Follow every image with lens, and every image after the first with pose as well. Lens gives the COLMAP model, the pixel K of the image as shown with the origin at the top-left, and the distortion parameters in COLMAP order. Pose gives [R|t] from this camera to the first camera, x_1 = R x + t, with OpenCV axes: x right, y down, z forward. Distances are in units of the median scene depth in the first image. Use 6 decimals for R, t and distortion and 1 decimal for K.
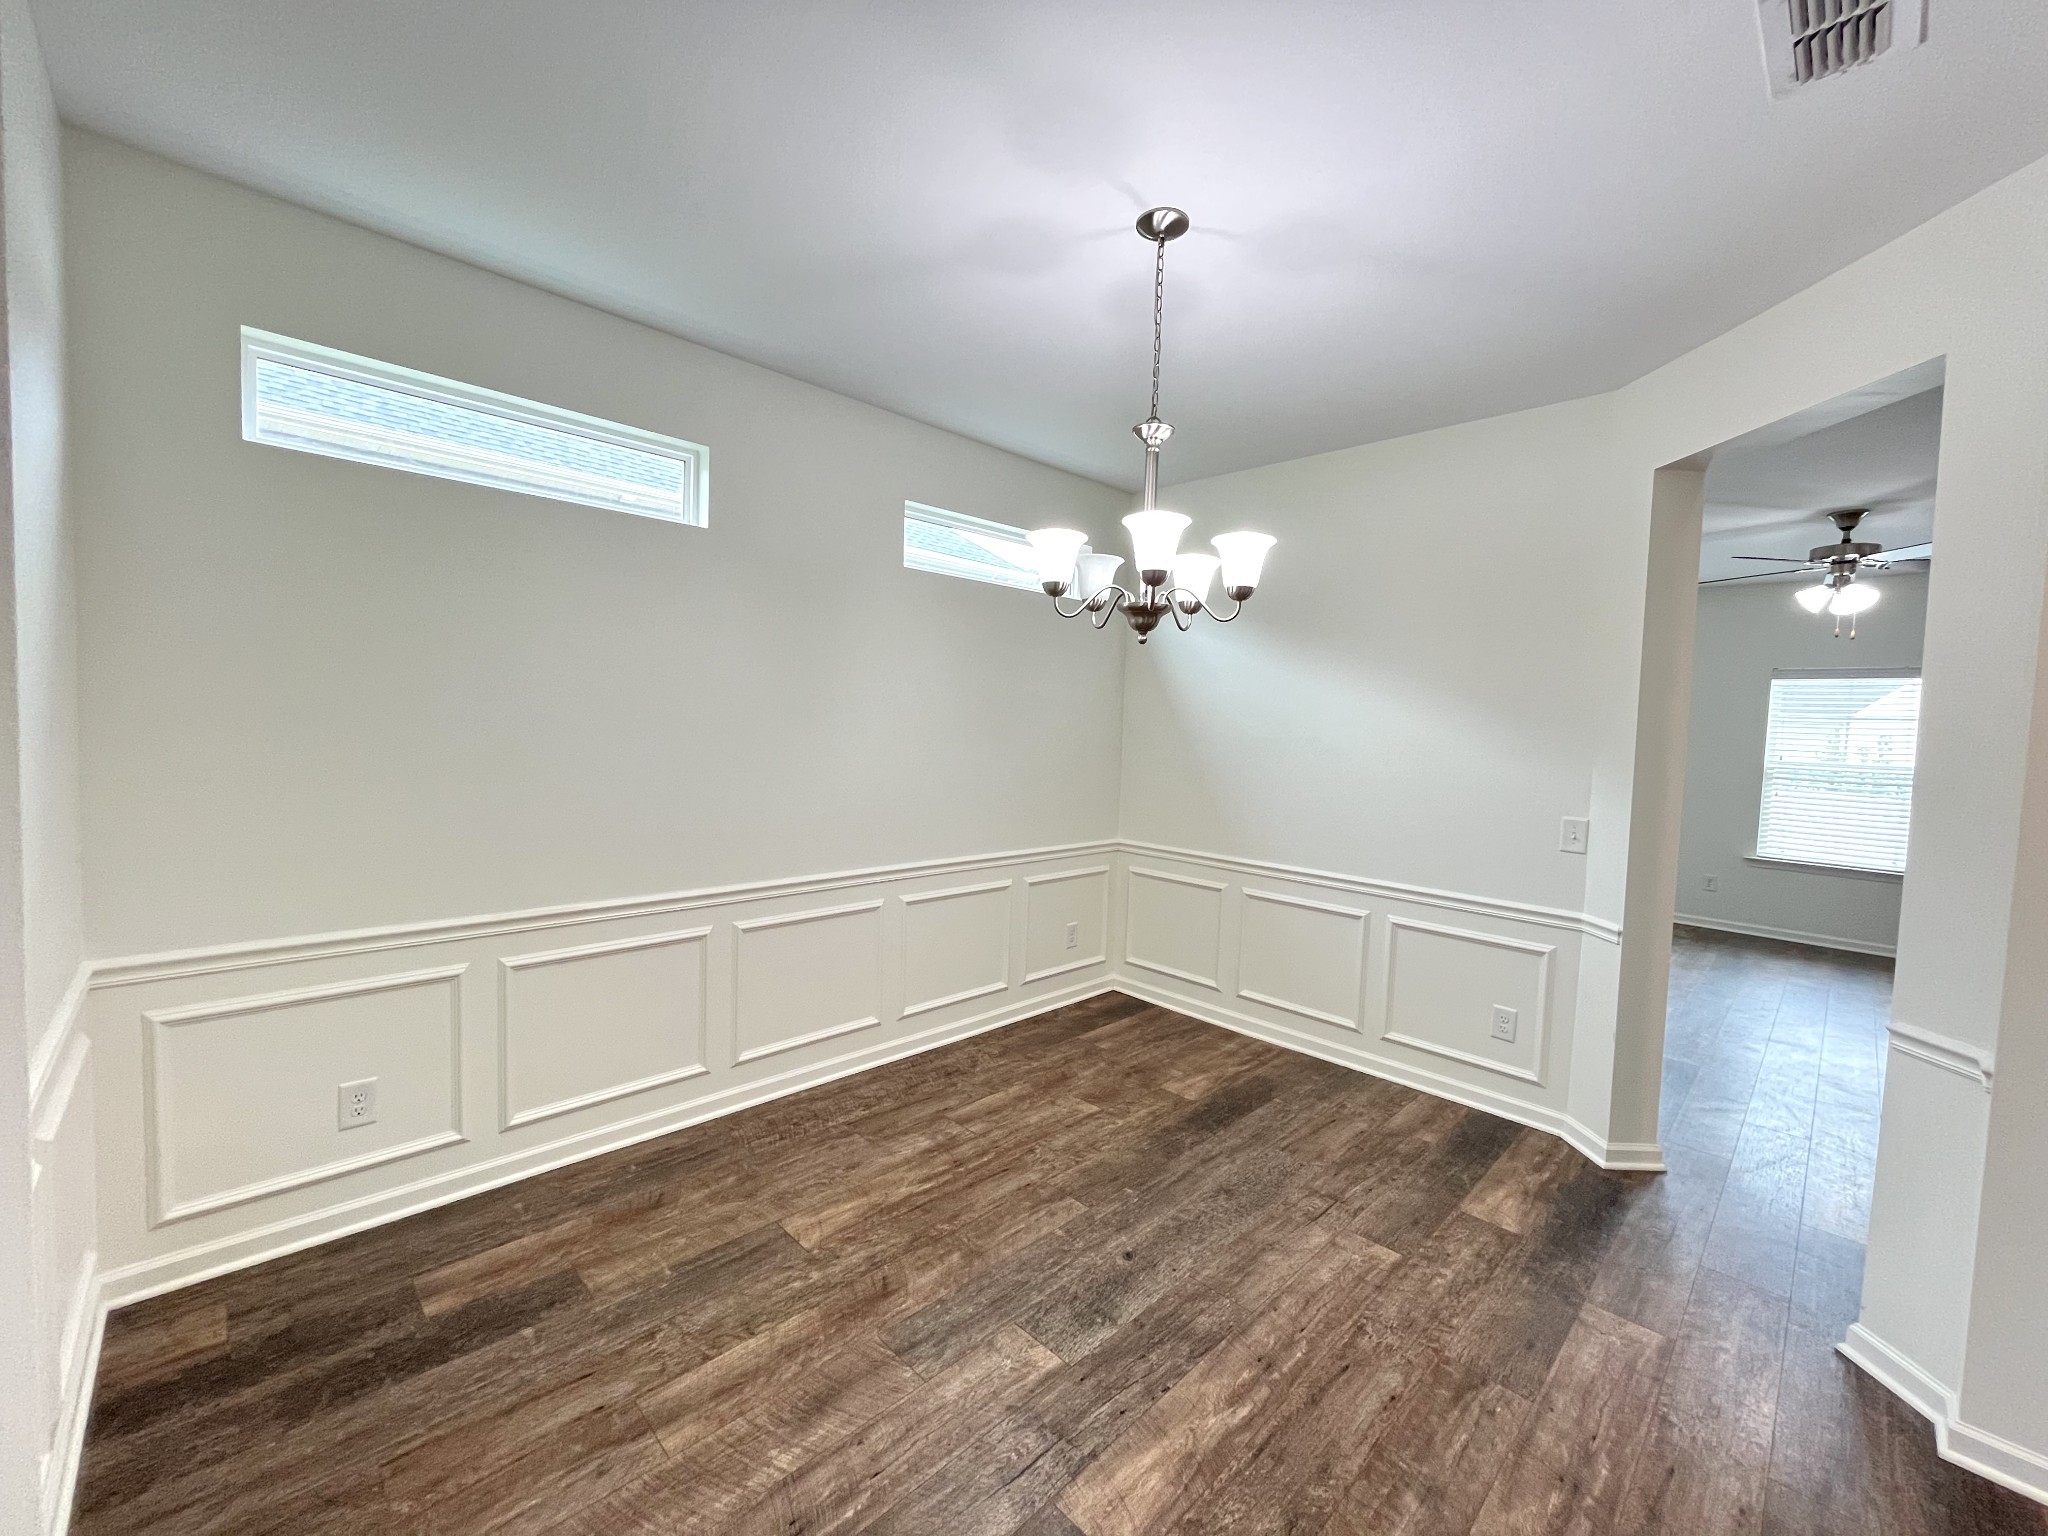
lens RADIAL K [[824.8, 0, 1017.5], [0, 824.8, 767.8], [0, 0, 1]] dist [-0.002744, -0.000176]
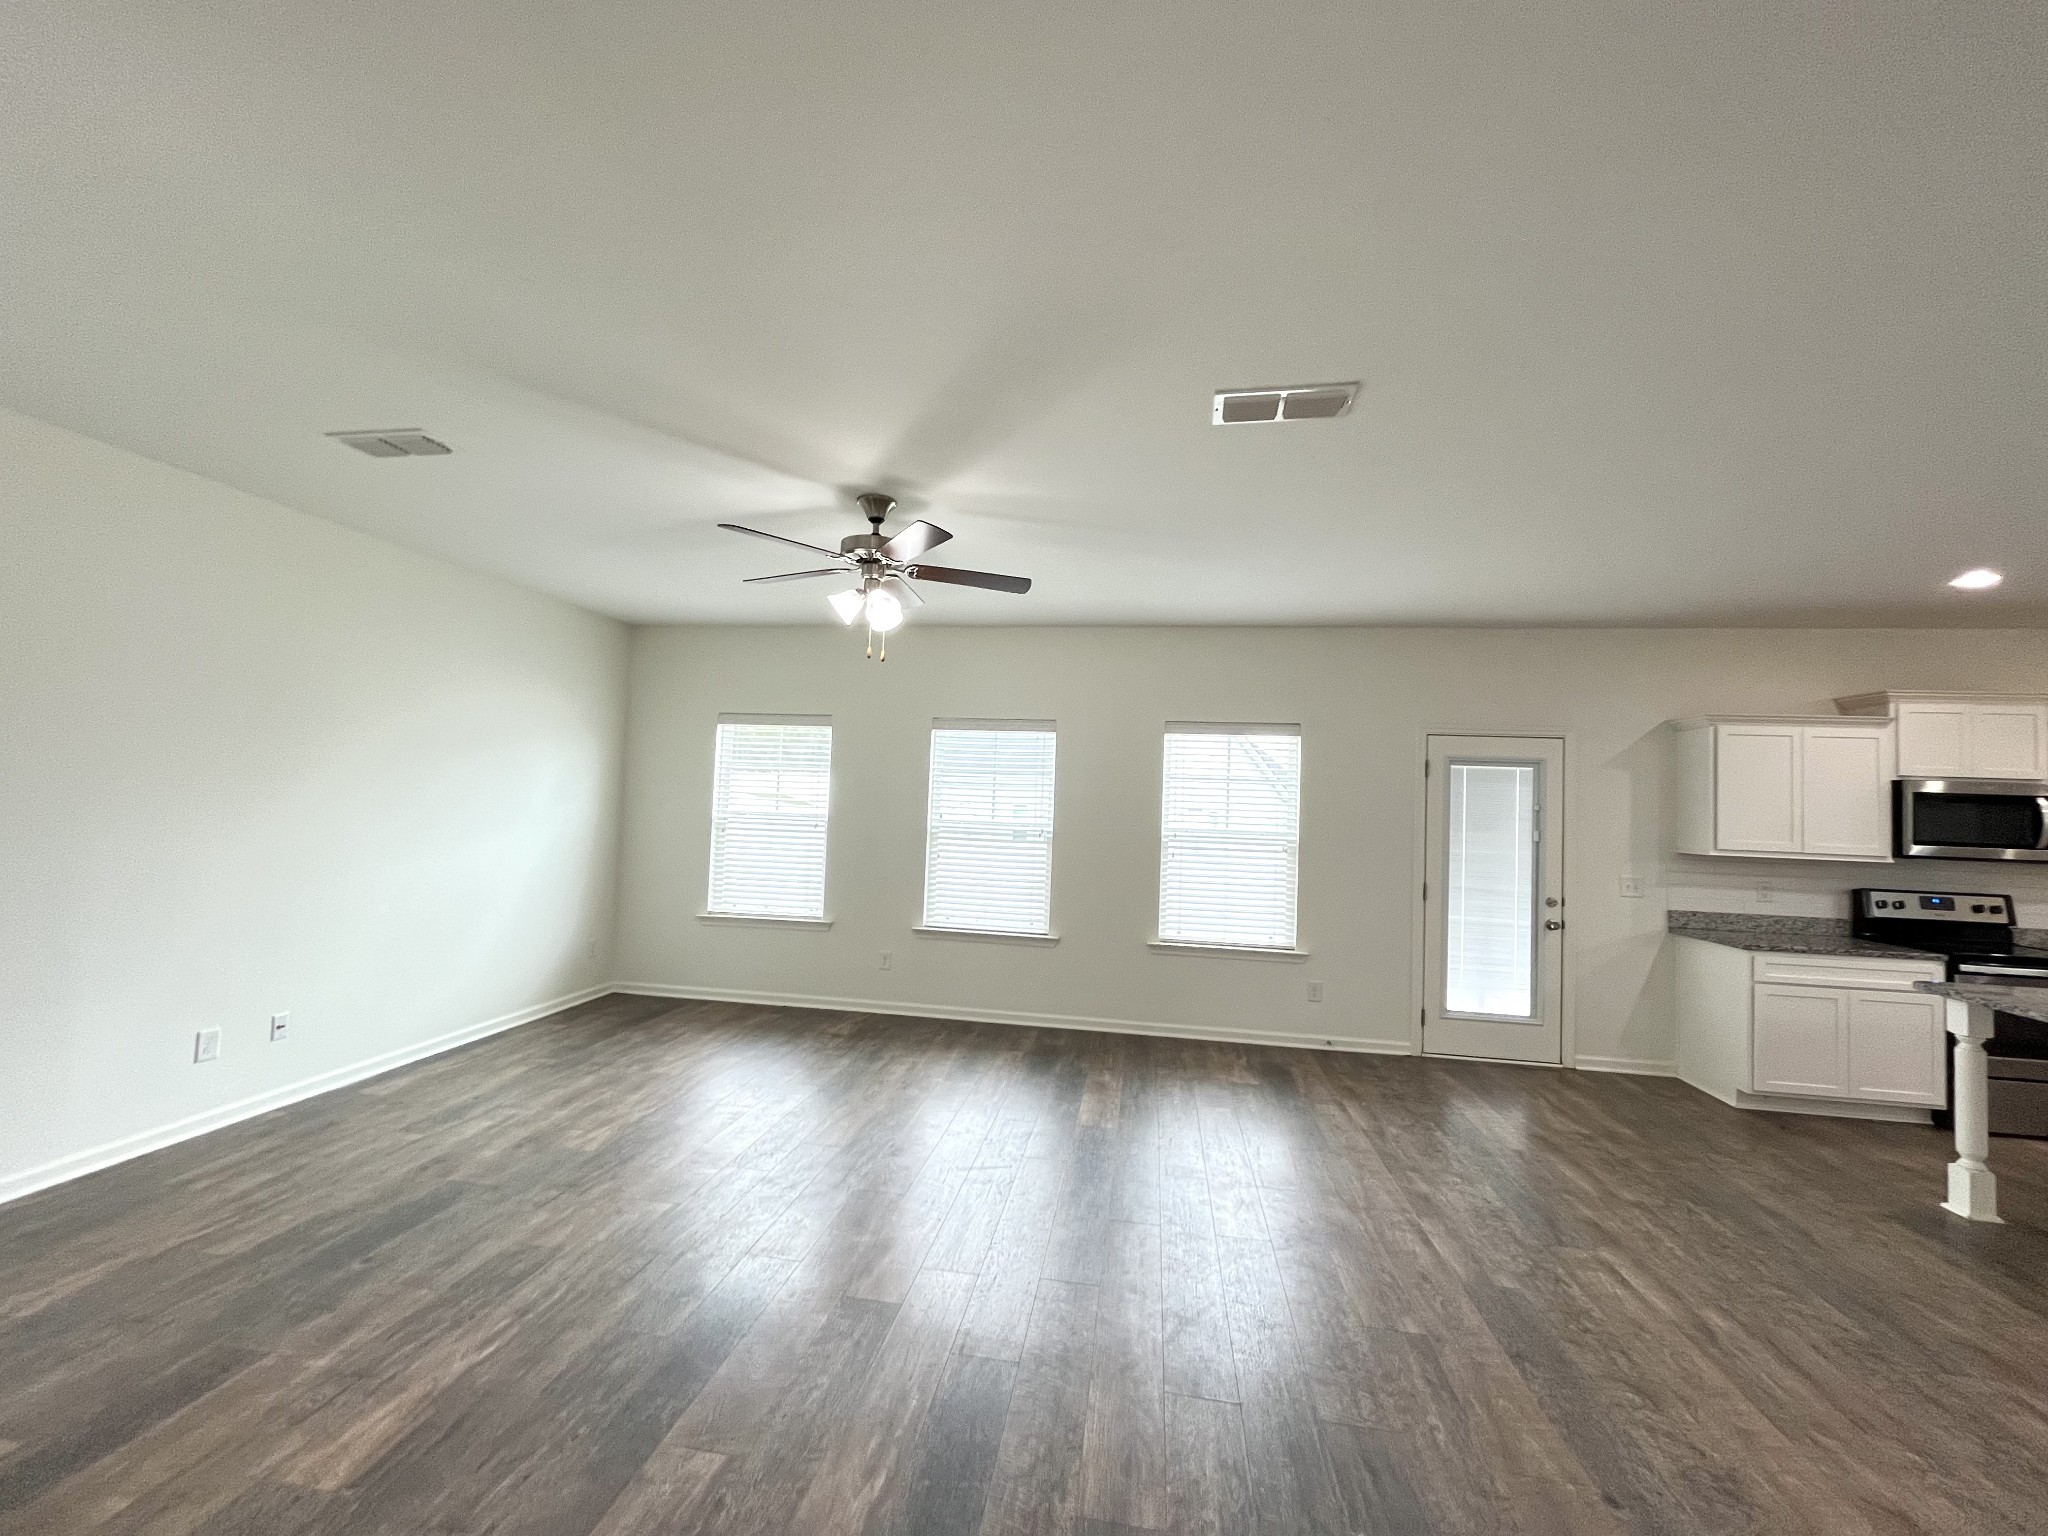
lens RADIAL K [[824.8, 0, 1021.2], [0, 824.8, 771.6], [0, 0, 1]] dist [-0.002744, -0.000176]
pose [[0.802432, 0.018368, 0.596461, 1.298209], [0.023752, 0.997751, -0.062680, -0.002317], [-0.596271, 0.064464, 0.800191, 0.608762]]
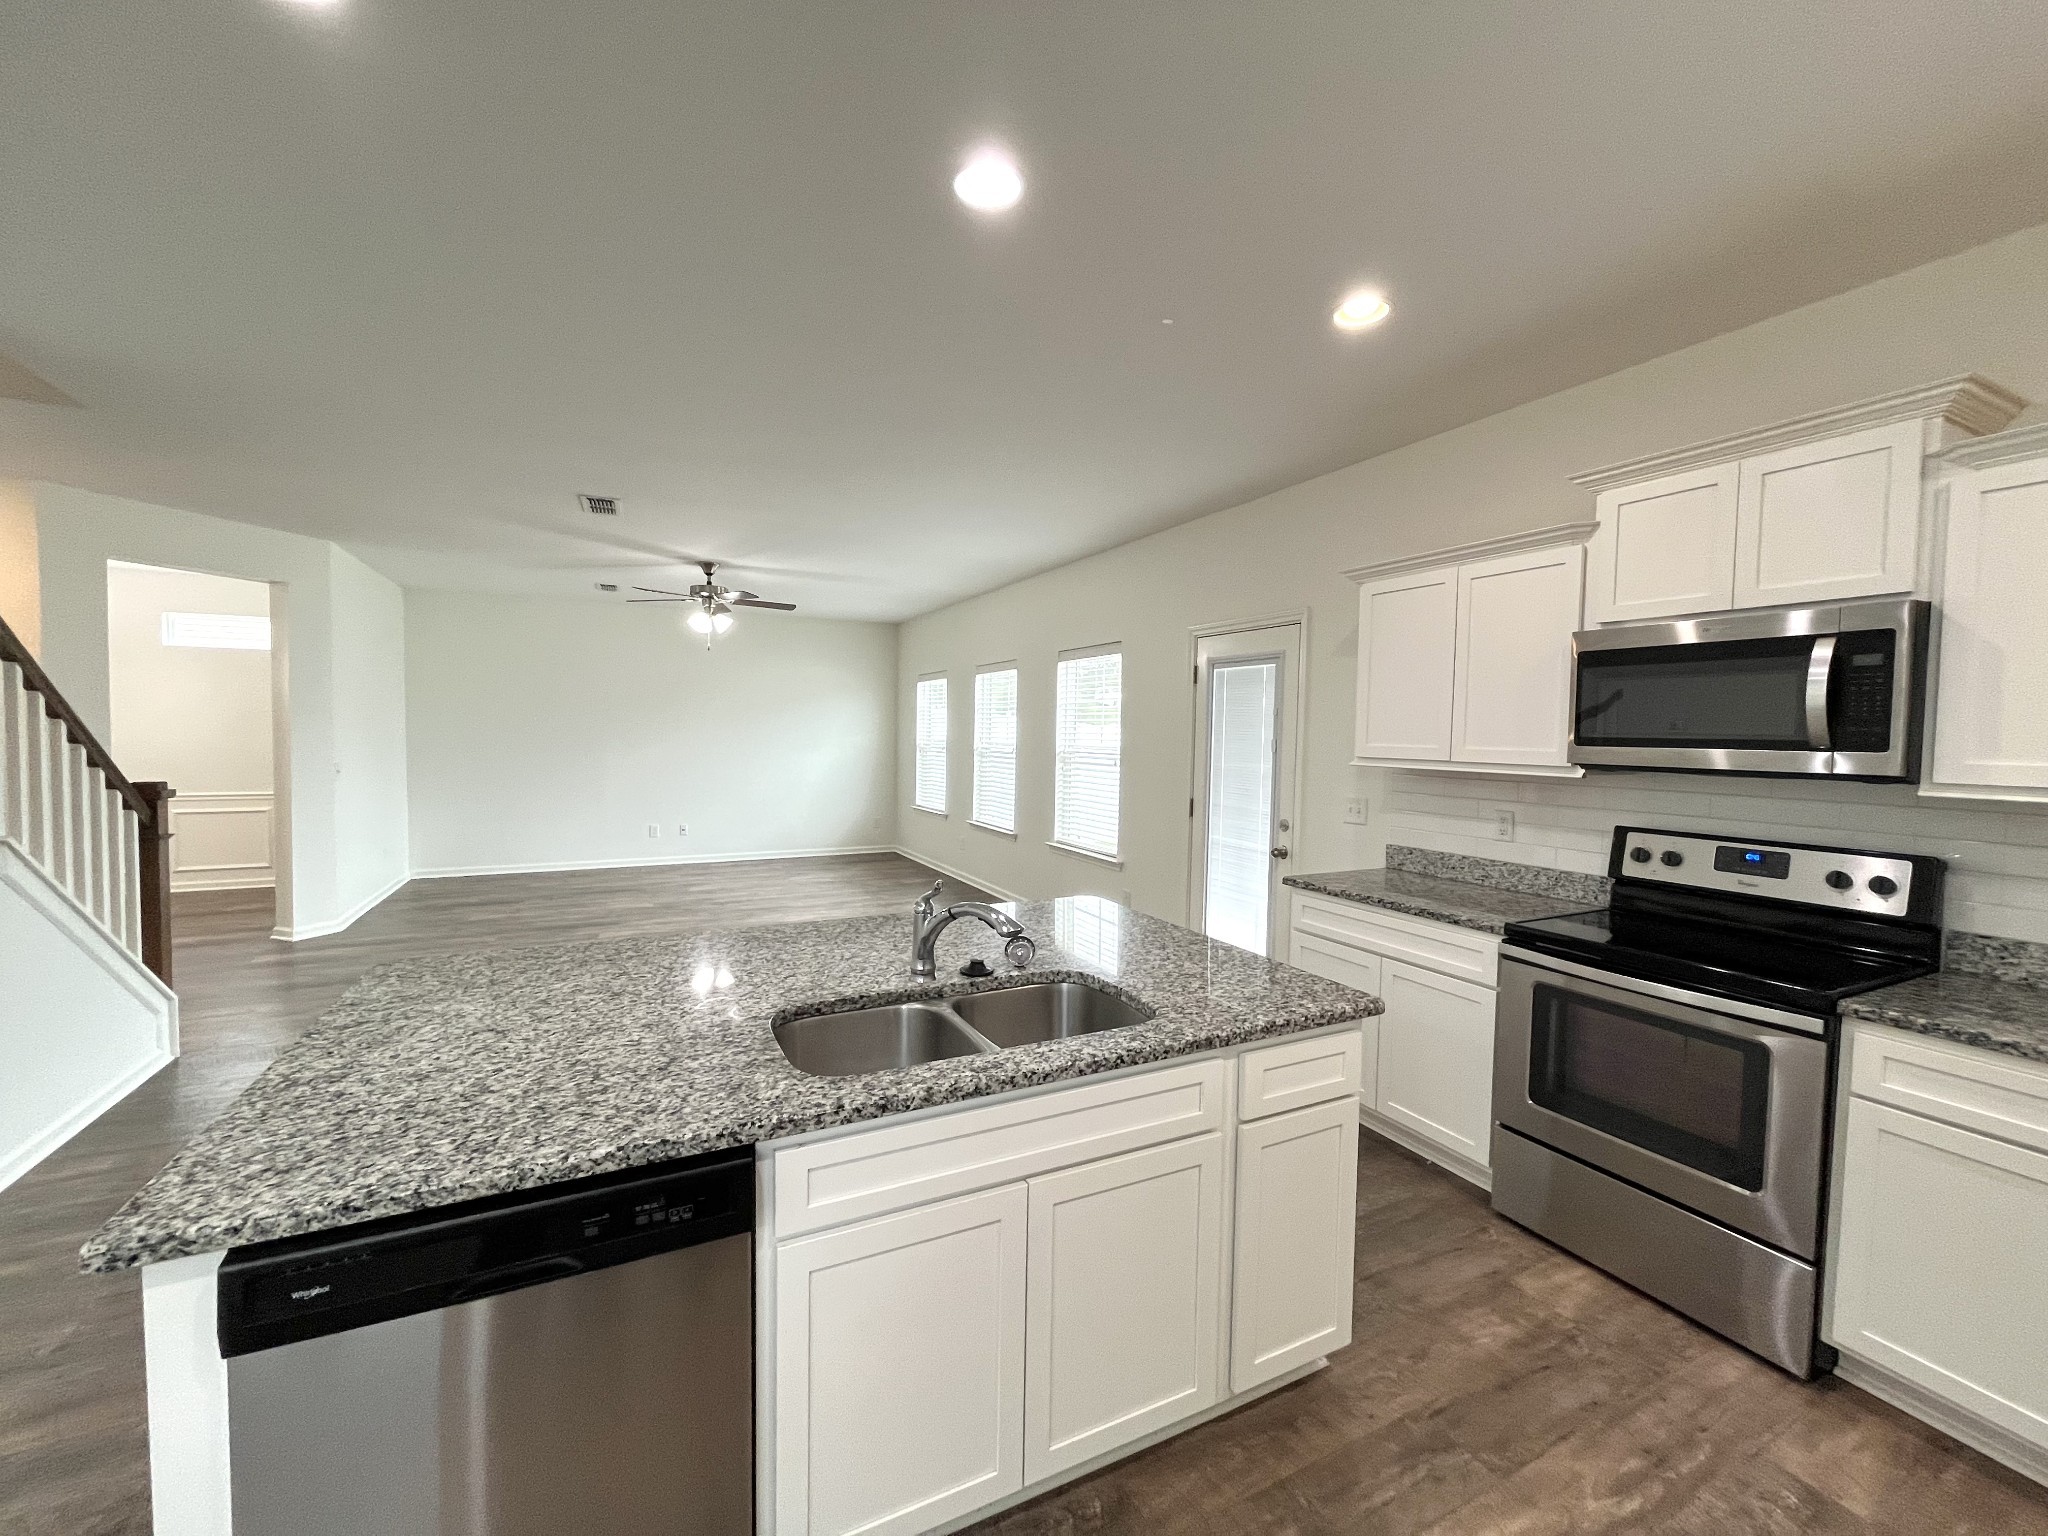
lens RADIAL K [[824.8, 0, 1020.0], [0, 824.8, 763.4], [0, 0, 1]] dist [-0.002744, -0.000176]
pose [[0.951026, -0.007149, -0.309030, 3.906077], [-0.000553, 0.999692, -0.024828, 0.159348], [0.309112, 0.023783, 0.950728, -0.418965]]
